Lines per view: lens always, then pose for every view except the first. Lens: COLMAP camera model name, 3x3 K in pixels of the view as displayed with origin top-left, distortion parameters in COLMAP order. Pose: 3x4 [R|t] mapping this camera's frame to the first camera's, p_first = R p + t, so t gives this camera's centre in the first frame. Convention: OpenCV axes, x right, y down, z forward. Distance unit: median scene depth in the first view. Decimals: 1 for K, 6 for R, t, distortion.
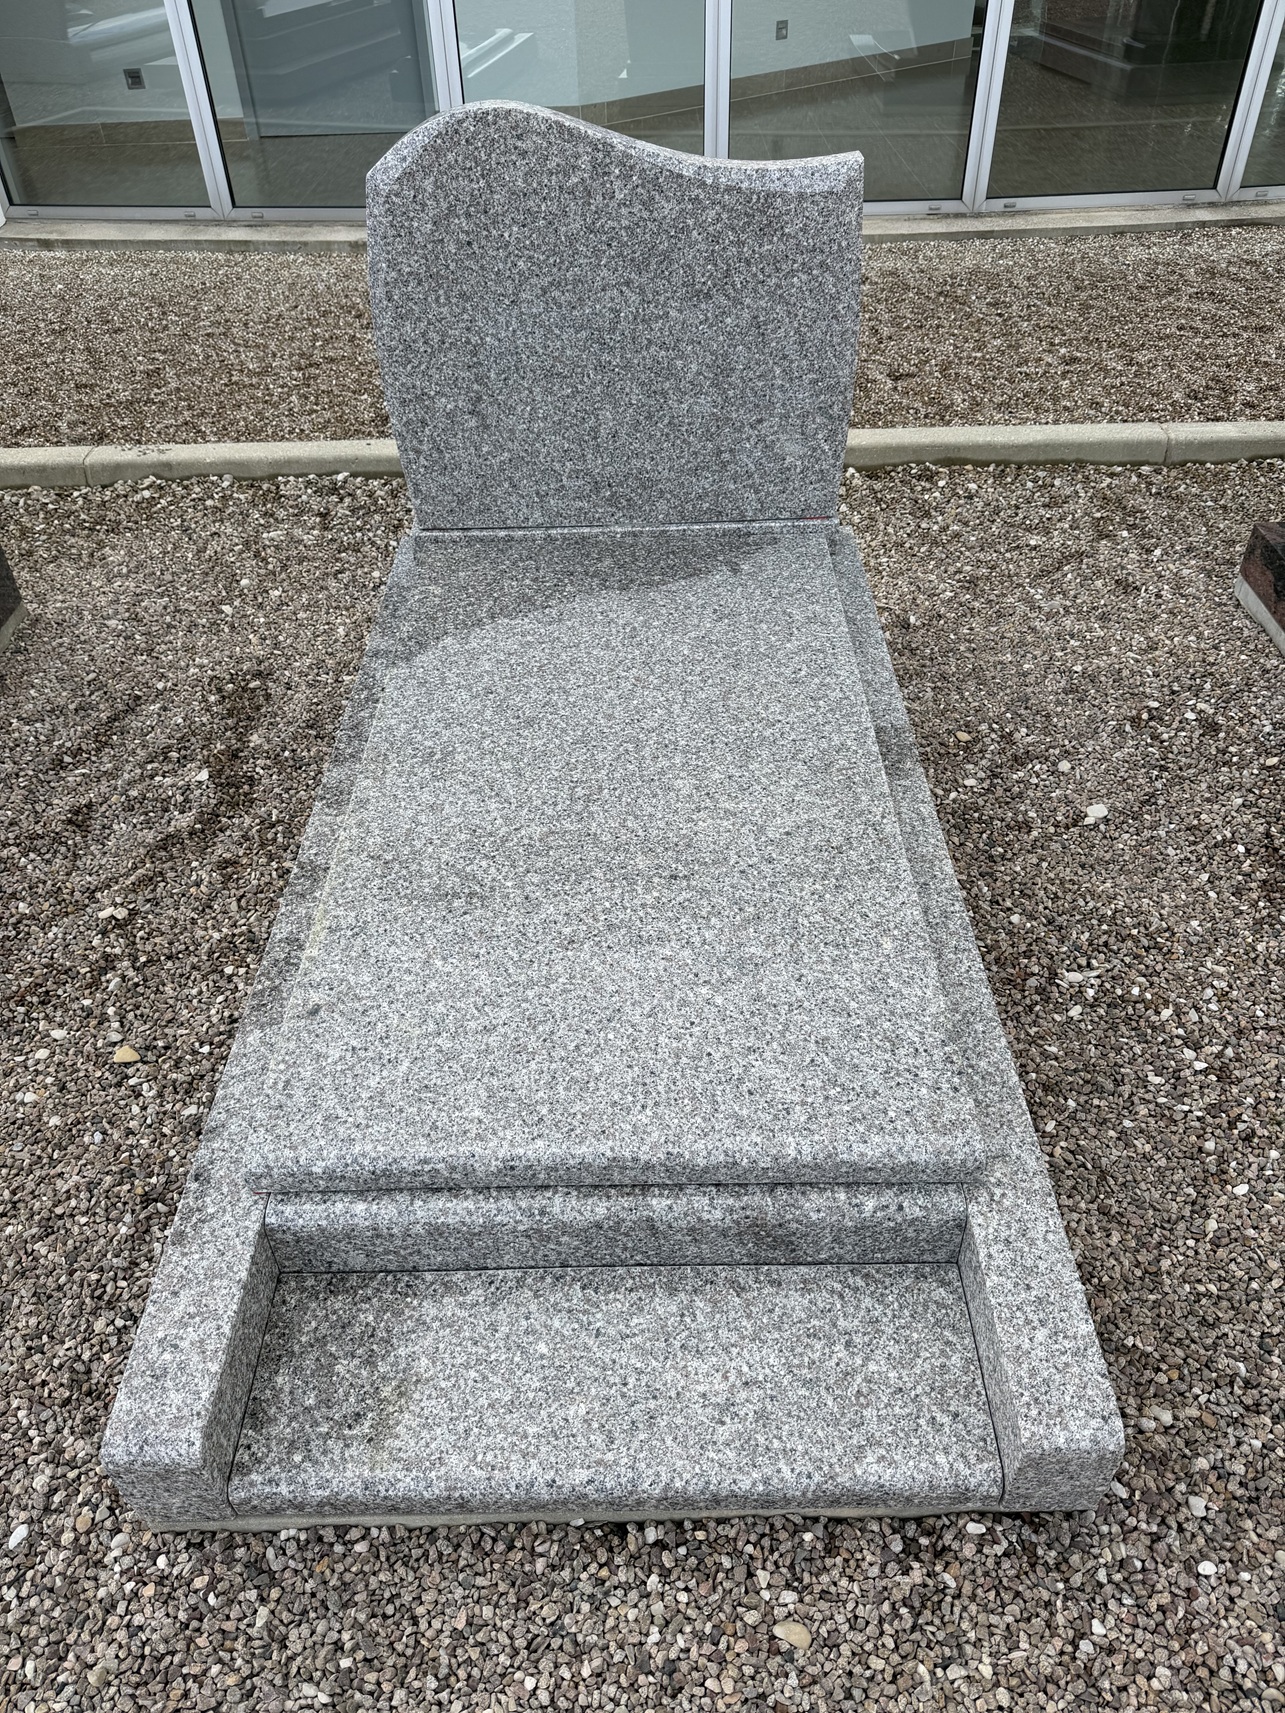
lens RADIAL K [[1190.8, 0, 642.5], [0, 1190.8, 856.5], [0, 0, 1]] dist [0.001723, 0.035118]
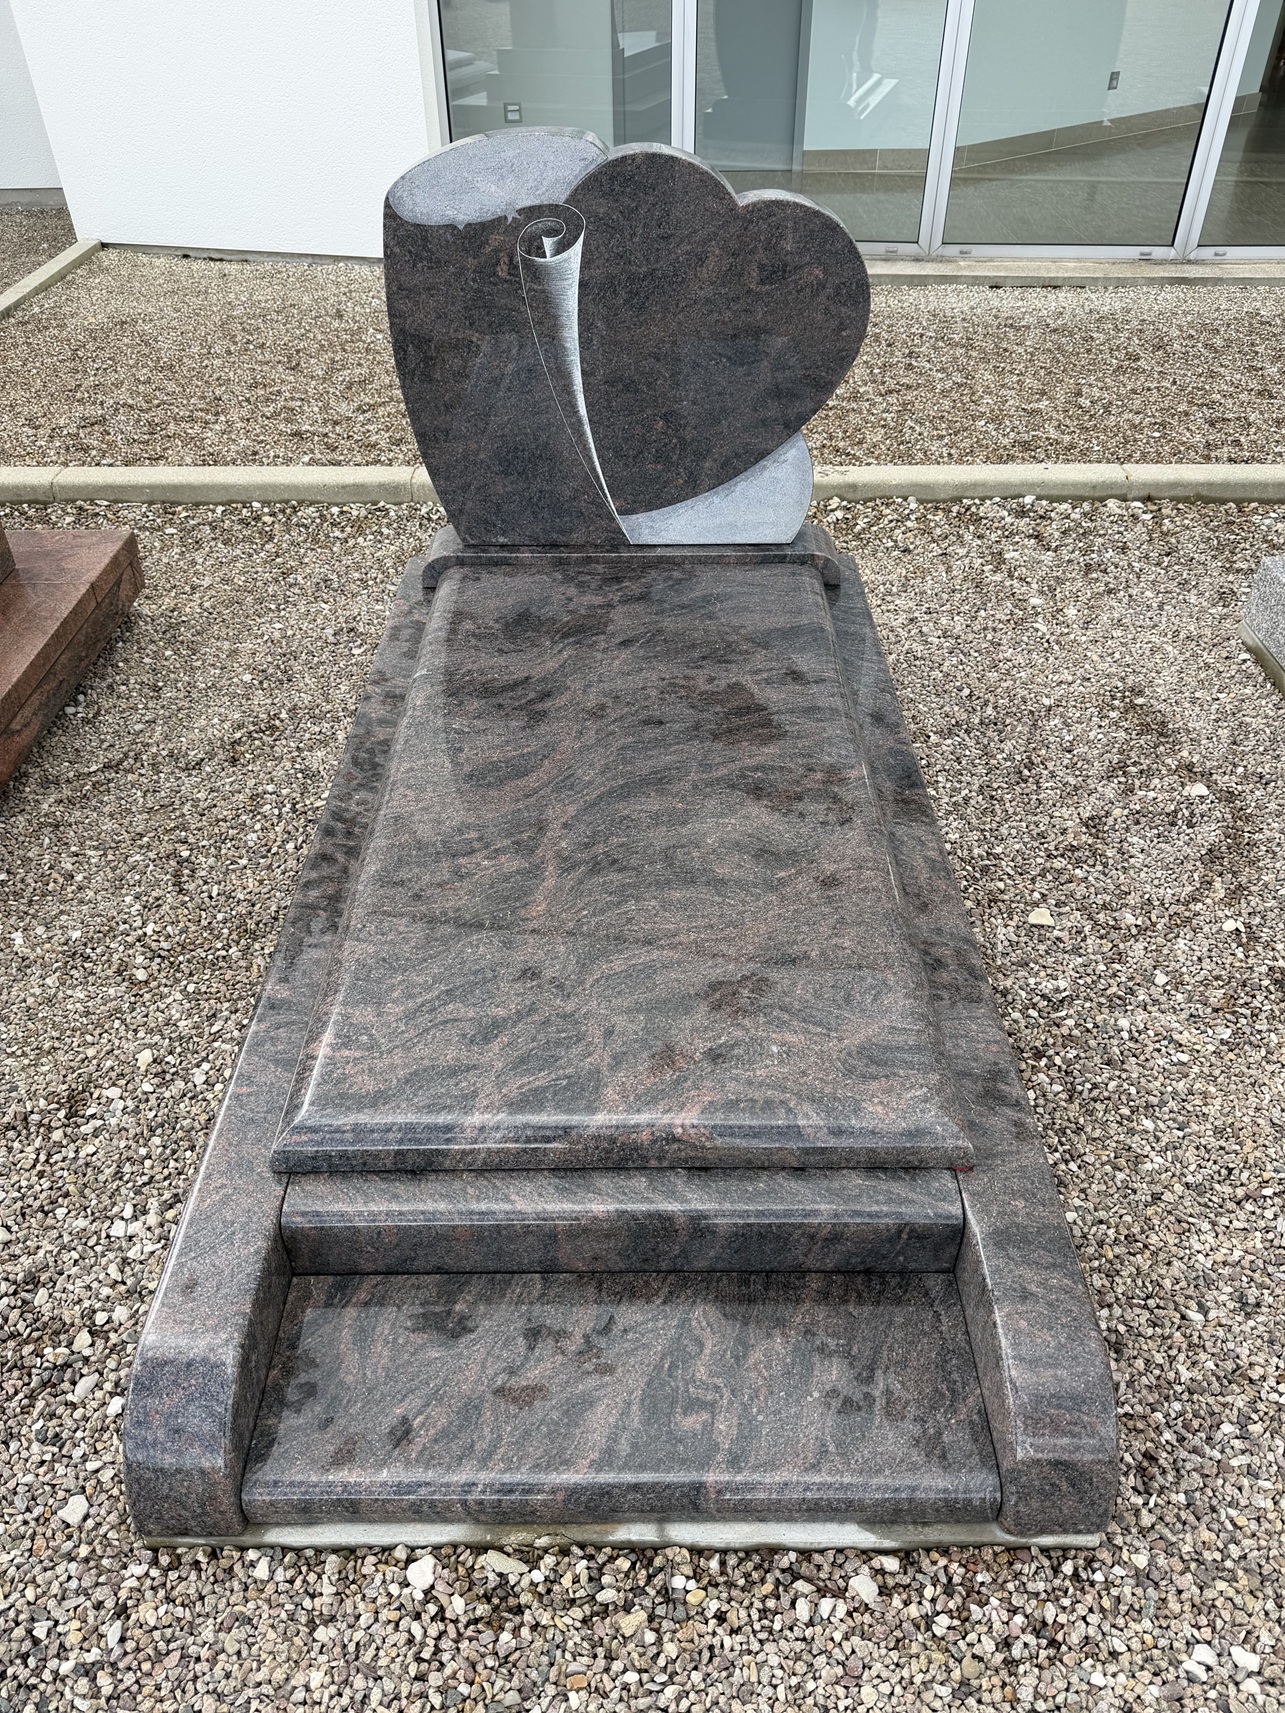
lens RADIAL K [[1182.0, 0, 642.5], [0, 1182.0, 856.5], [0, 0, 1]] dist [0.012012, 0.002513]
pose [[0.999622, 0.006874, 0.026616, -0.599725], [-0.006204, 0.999664, -0.025178, 0.011115], [-0.026780, 0.025003, 0.999329, 0.012155]]
